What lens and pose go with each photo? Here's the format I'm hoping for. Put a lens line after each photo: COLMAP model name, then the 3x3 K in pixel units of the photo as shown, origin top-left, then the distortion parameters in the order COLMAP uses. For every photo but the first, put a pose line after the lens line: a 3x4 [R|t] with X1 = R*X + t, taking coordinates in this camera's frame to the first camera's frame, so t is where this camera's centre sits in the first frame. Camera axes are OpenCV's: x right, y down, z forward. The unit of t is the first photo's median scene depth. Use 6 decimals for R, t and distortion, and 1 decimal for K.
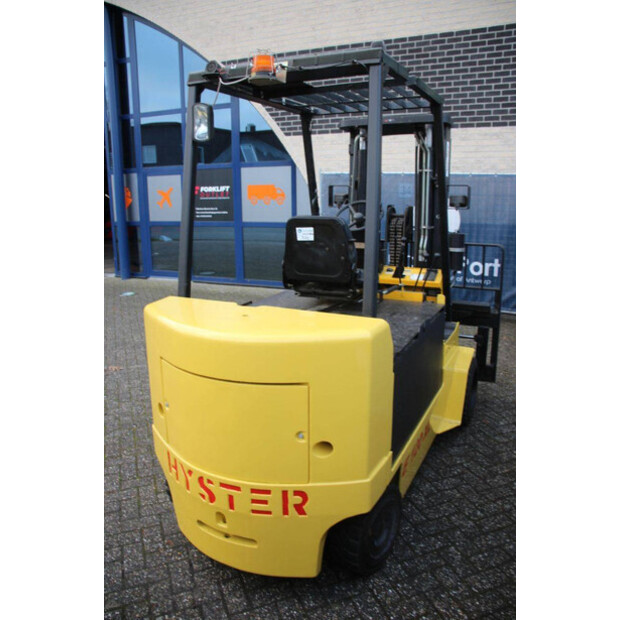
lens RADIAL K [[506.6, 0, 310.0], [0, 506.6, 310.0], [0, 0, 1]] dist [-0.098983, 0.006806]
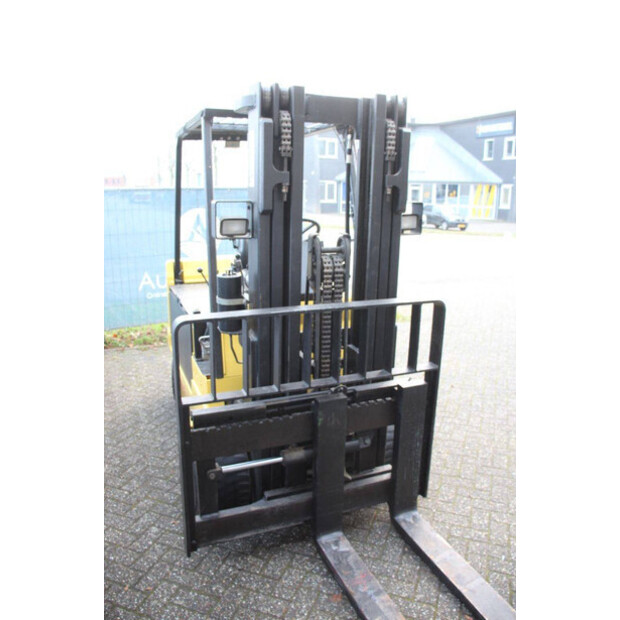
lens RADIAL K [[506.6, 0, 310.0], [0, 506.6, 310.0], [0, 0, 1]] dist [-0.098983, 0.006806]
pose [[-0.673555, 0.158118, -0.722027, 0.853298], [-0.183432, 0.910533, 0.370517, -0.453176], [0.716014, 0.382006, -0.584290, 1.776646]]
